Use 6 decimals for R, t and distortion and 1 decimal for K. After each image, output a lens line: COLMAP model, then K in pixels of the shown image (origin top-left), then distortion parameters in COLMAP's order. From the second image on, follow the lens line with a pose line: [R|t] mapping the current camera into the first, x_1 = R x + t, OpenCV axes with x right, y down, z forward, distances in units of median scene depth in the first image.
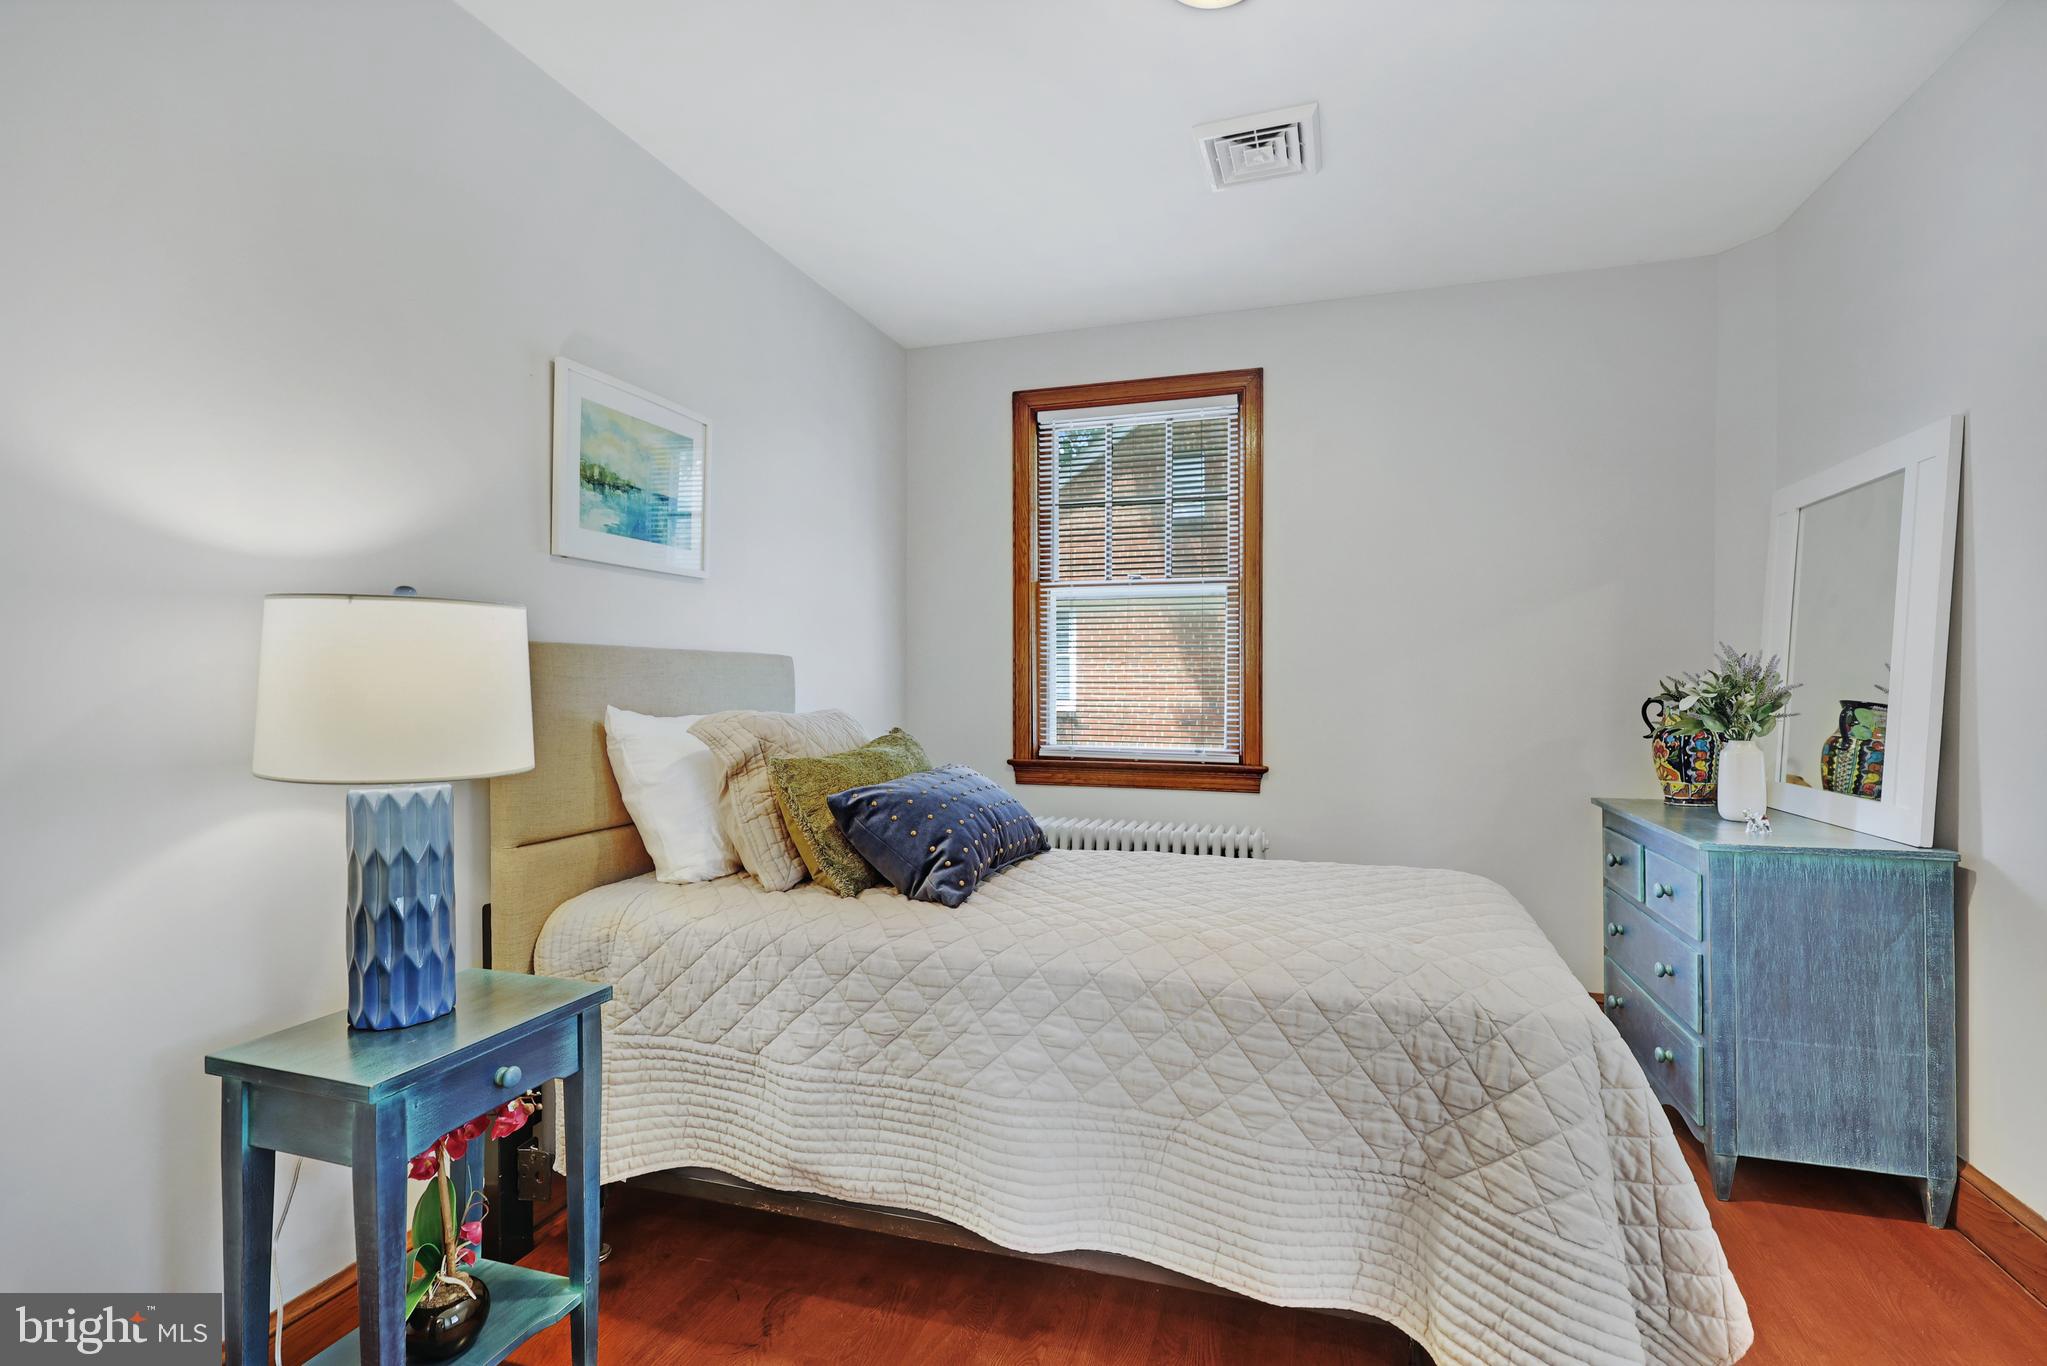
lens RADIAL K [[956.1, 0, 1023.9], [0, 956.1, 681.5], [0, 0, 1]] dist [-0.006738, 0.000939]
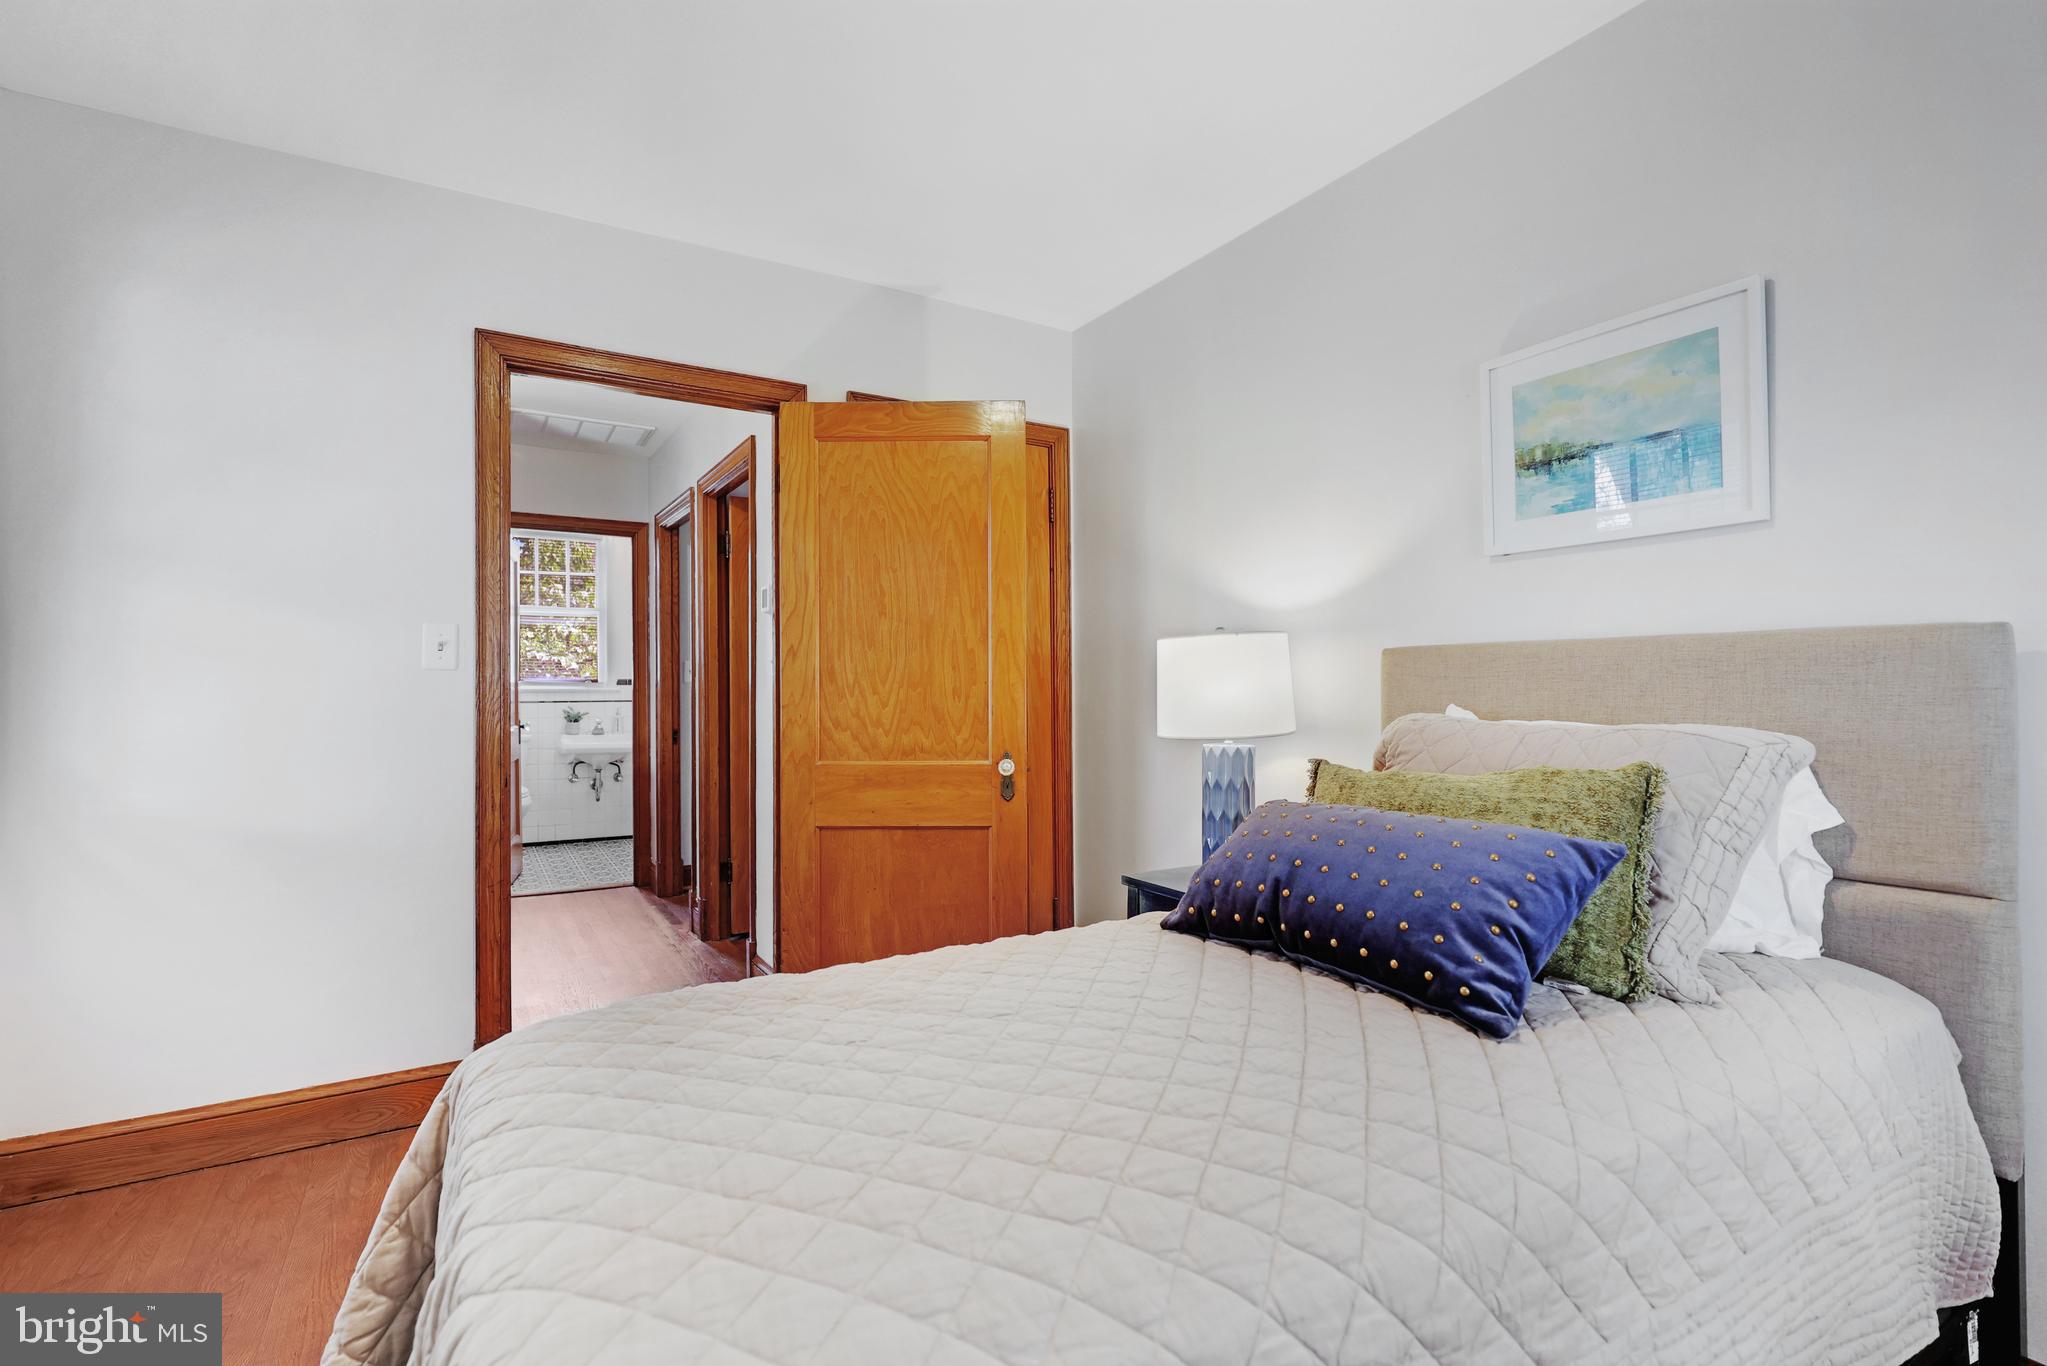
lens RADIAL K [[956.1, 0, 1027.3], [0, 956.1, 682.6], [0, 0, 1]] dist [-0.006738, 0.000939]
pose [[-0.660445, -0.005139, -0.750857, 0.565136], [-0.001856, 0.999985, -0.005212, 0.005308], [0.750872, -0.002049, -0.660444, 1.253487]]
